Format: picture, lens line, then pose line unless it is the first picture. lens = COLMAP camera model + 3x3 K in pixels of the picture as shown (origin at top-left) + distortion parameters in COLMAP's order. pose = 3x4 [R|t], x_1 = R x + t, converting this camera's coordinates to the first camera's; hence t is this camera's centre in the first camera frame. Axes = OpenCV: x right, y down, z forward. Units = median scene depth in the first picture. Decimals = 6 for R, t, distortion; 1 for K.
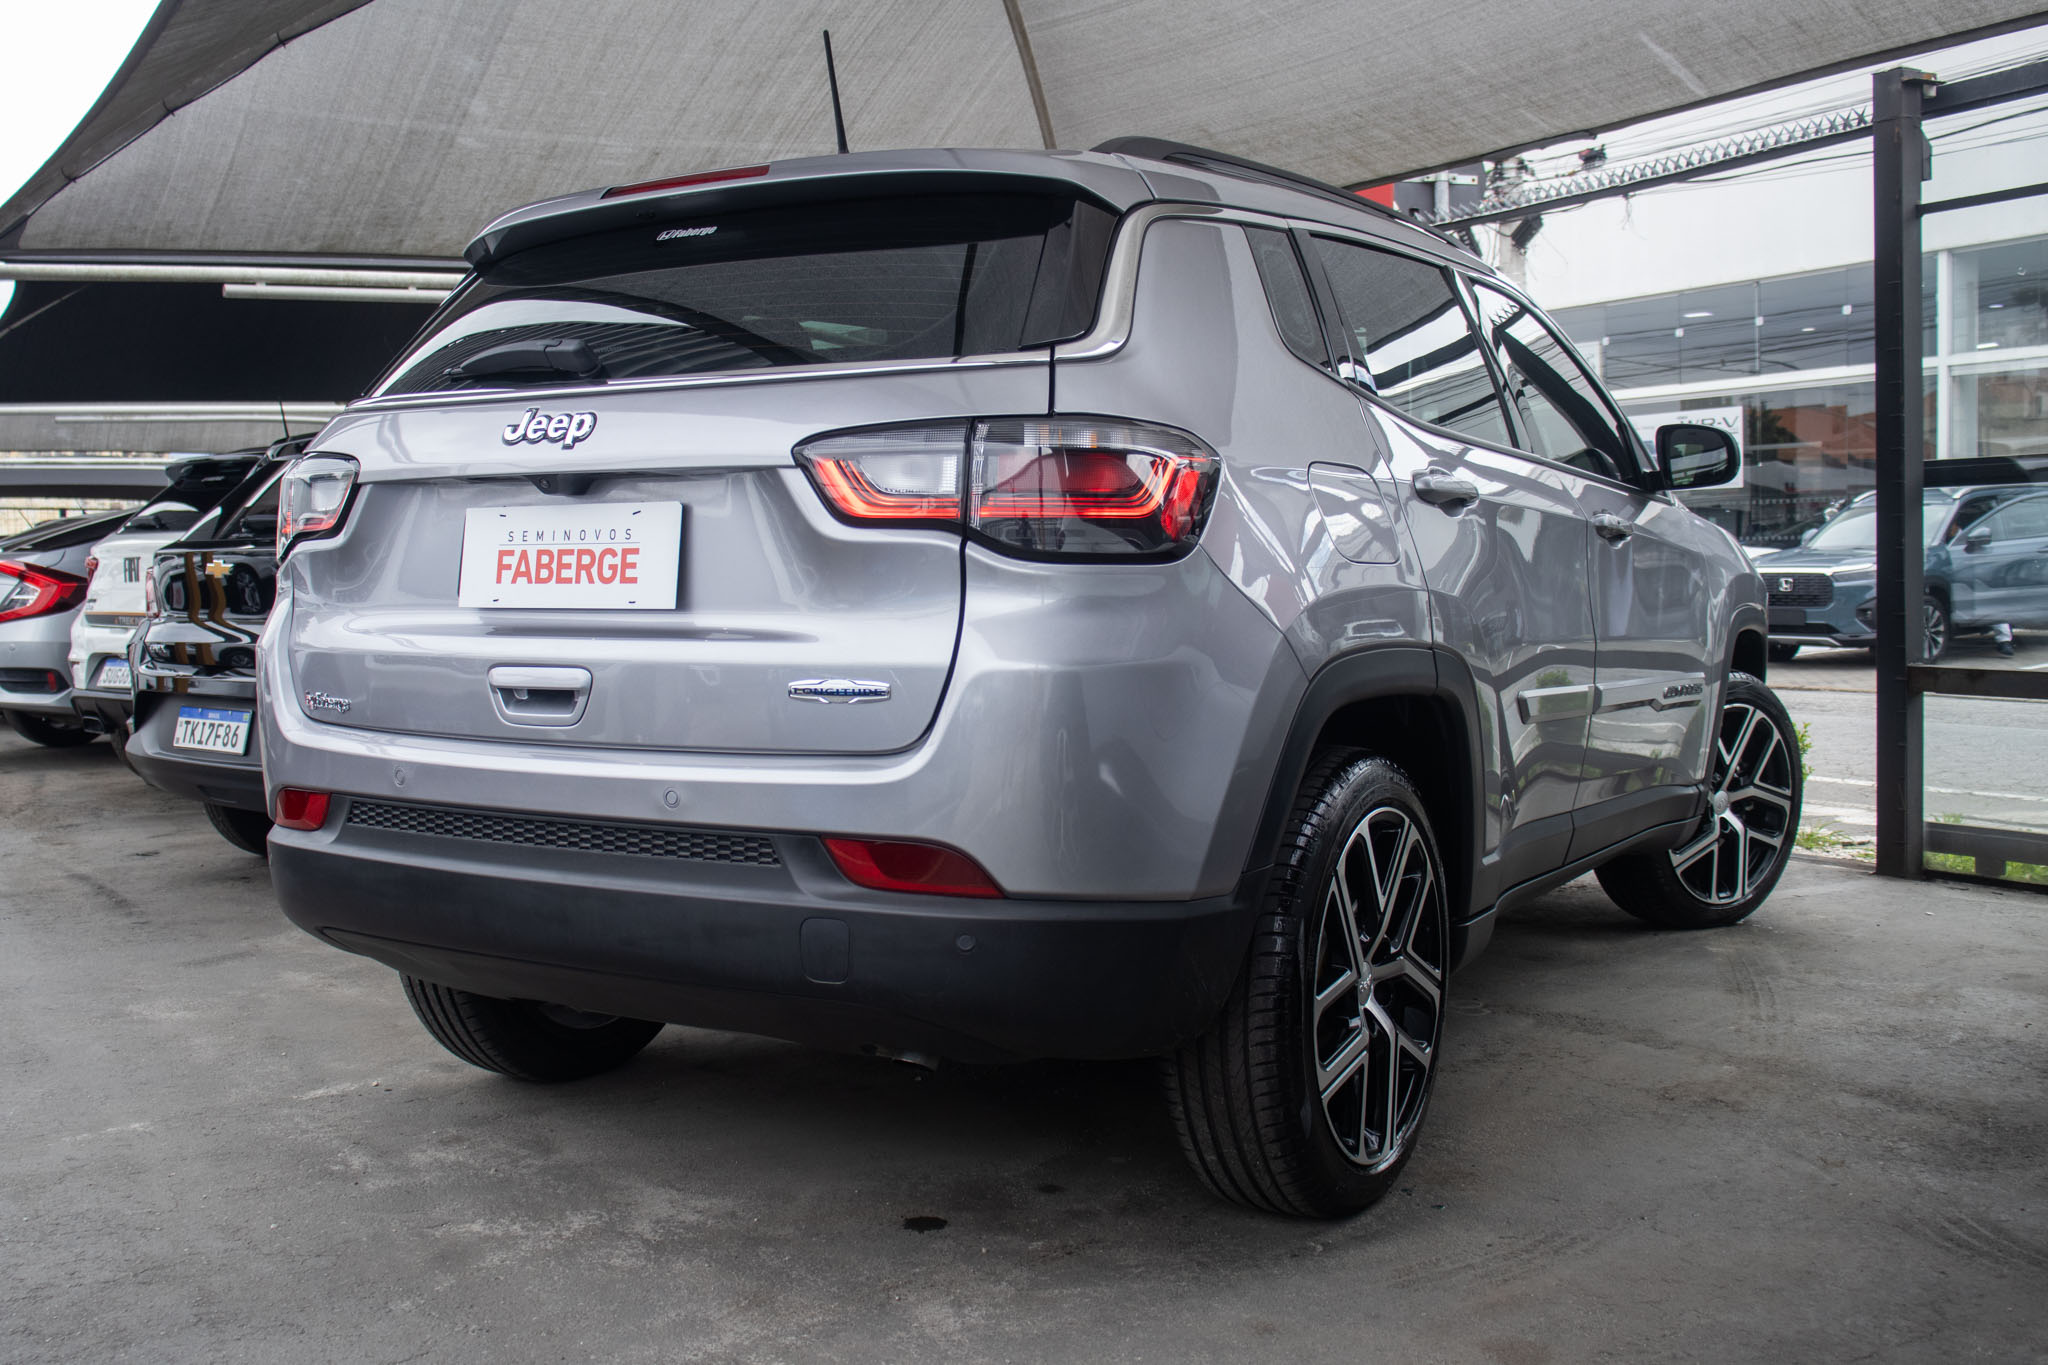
lens RADIAL K [[2066.4, 0, 1023.7], [0, 2066.4, 682.4], [0, 0, 1]] dist [-0.070927, 0.000000]
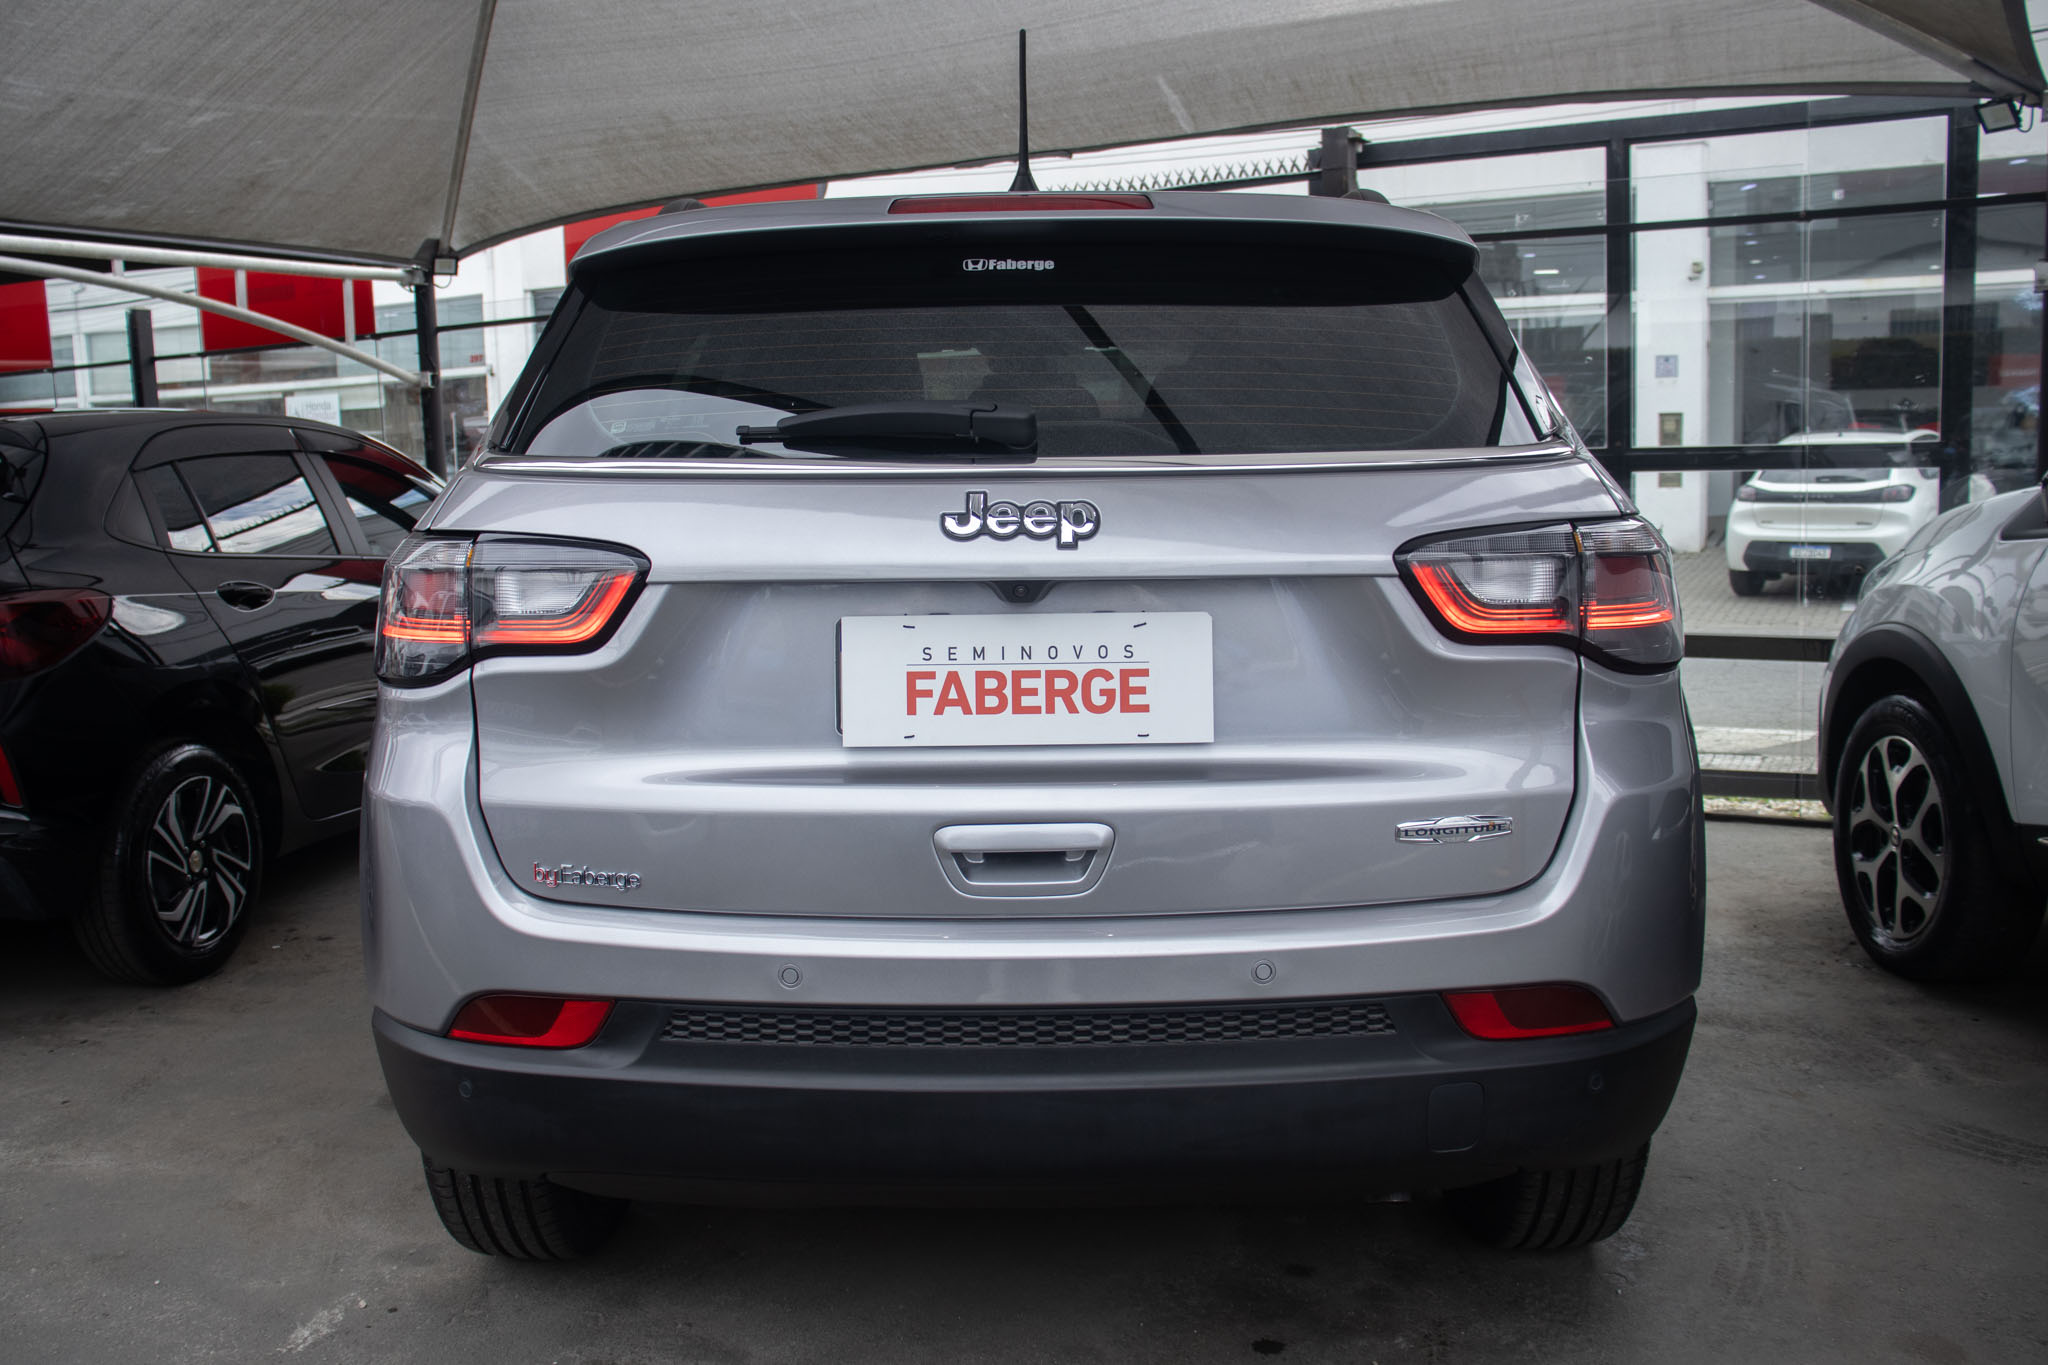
lens RADIAL K [[1786.9, 0, 961.5], [0, 1786.9, 672.3], [0, 0, 1]] dist [-0.121744, 0.013288]
pose [[0.859787, -0.065166, 0.506479, -0.586286], [0.039852, 0.997362, 0.060674, -0.105554], [-0.509096, -0.031983, 0.860115, 0.414566]]
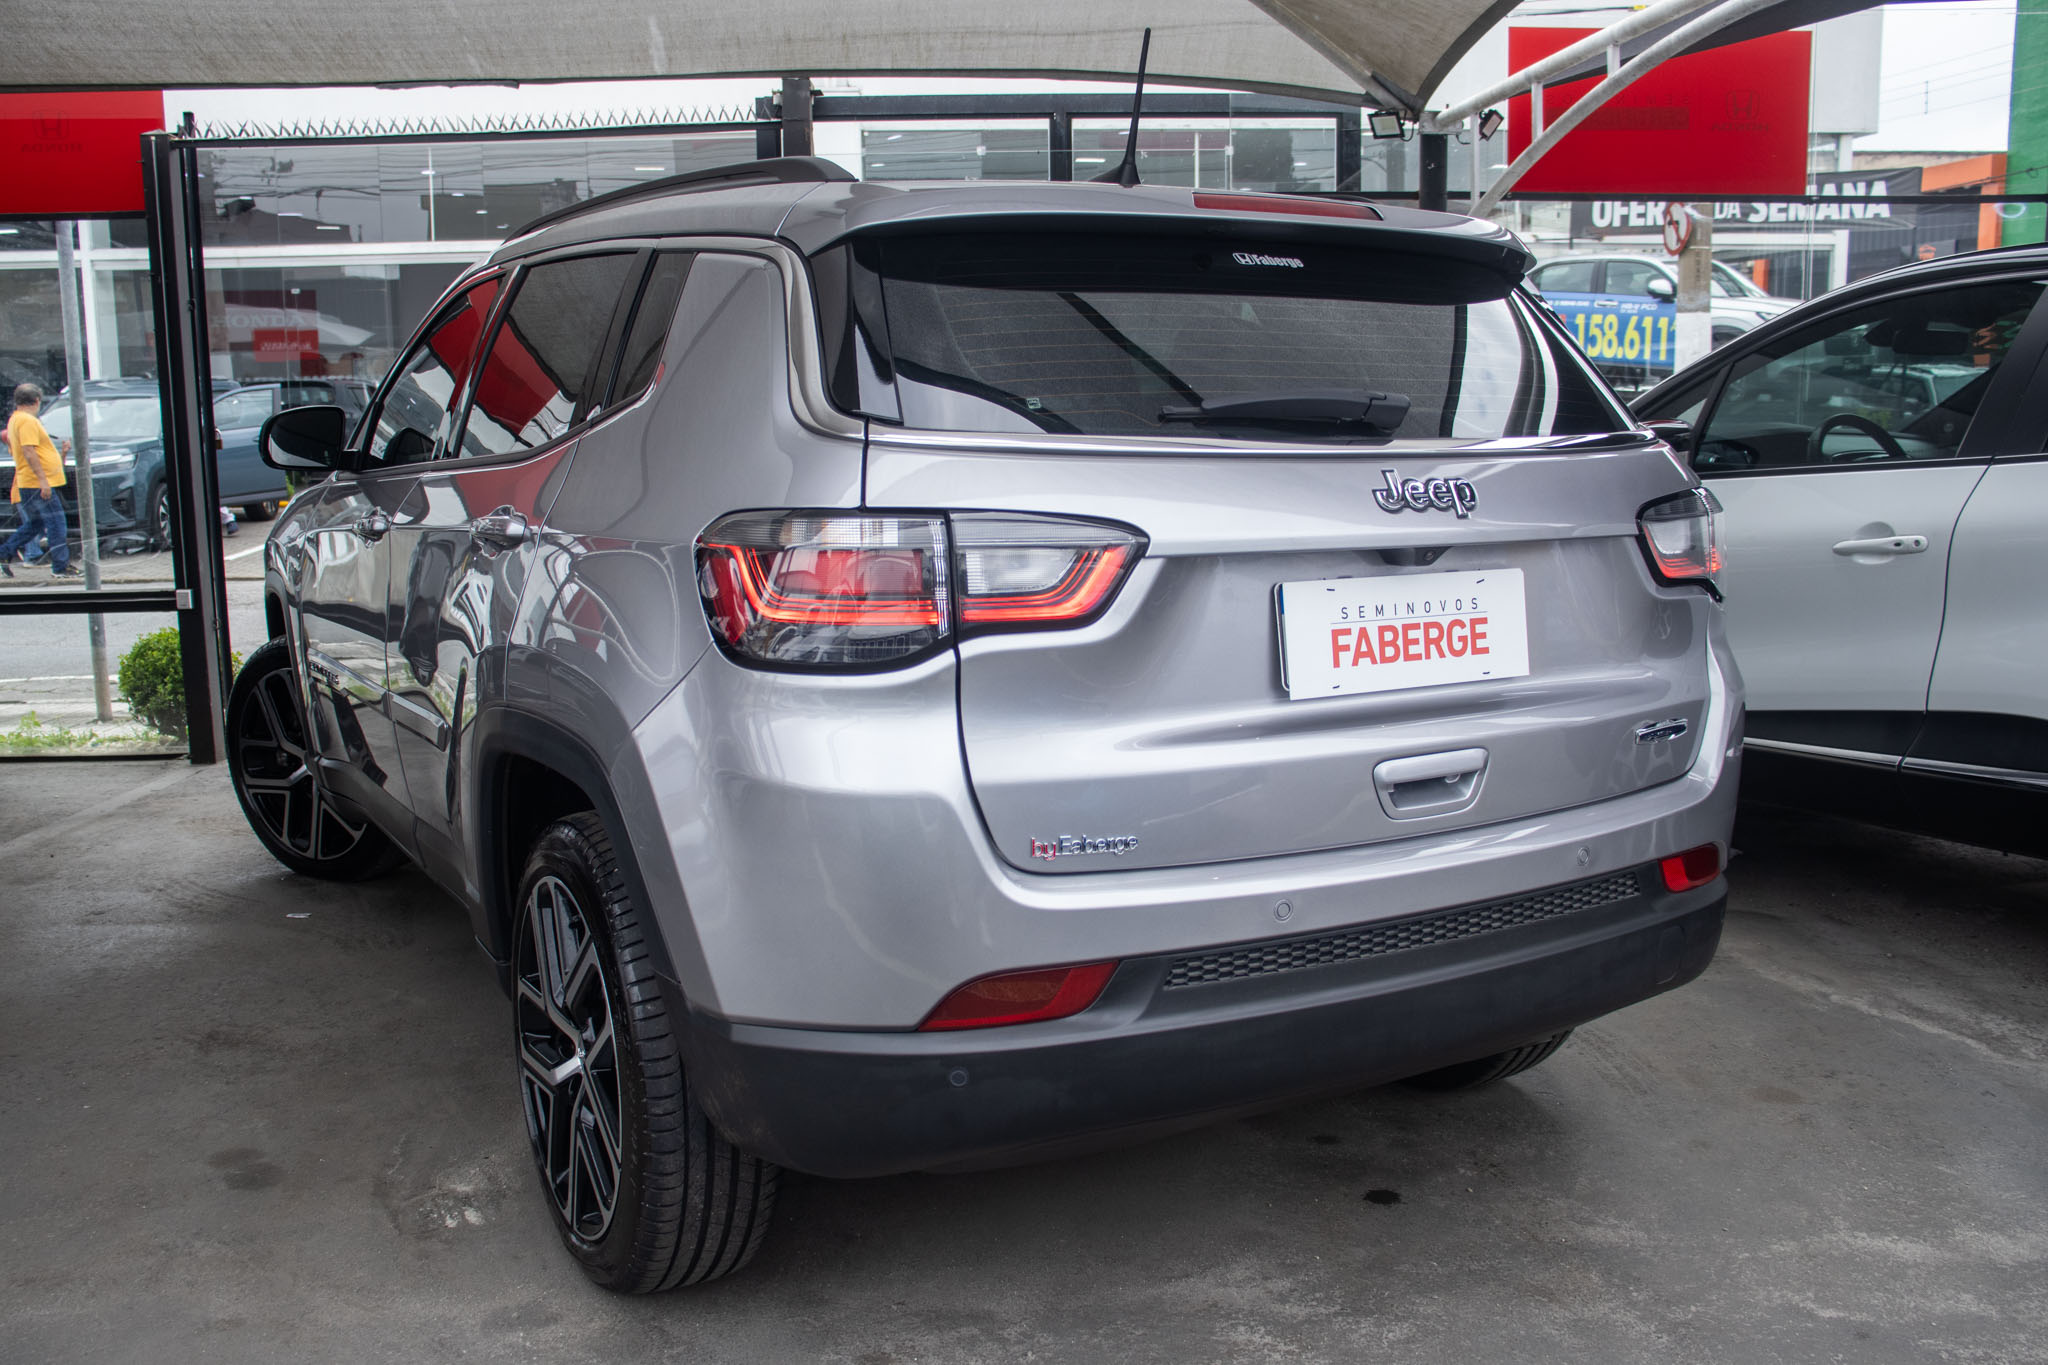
lens RADIAL K [[1875.1, 0, 1021.3], [0, 1875.1, 678.4], [0, 0, 1]] dist [-0.103696, 0.000000]
pose [[0.463997, -0.125178, 0.876948, -1.028002], [0.050430, 0.992093, 0.114931, -0.143484], [-0.884400, -0.009103, 0.466641, 0.755030]]
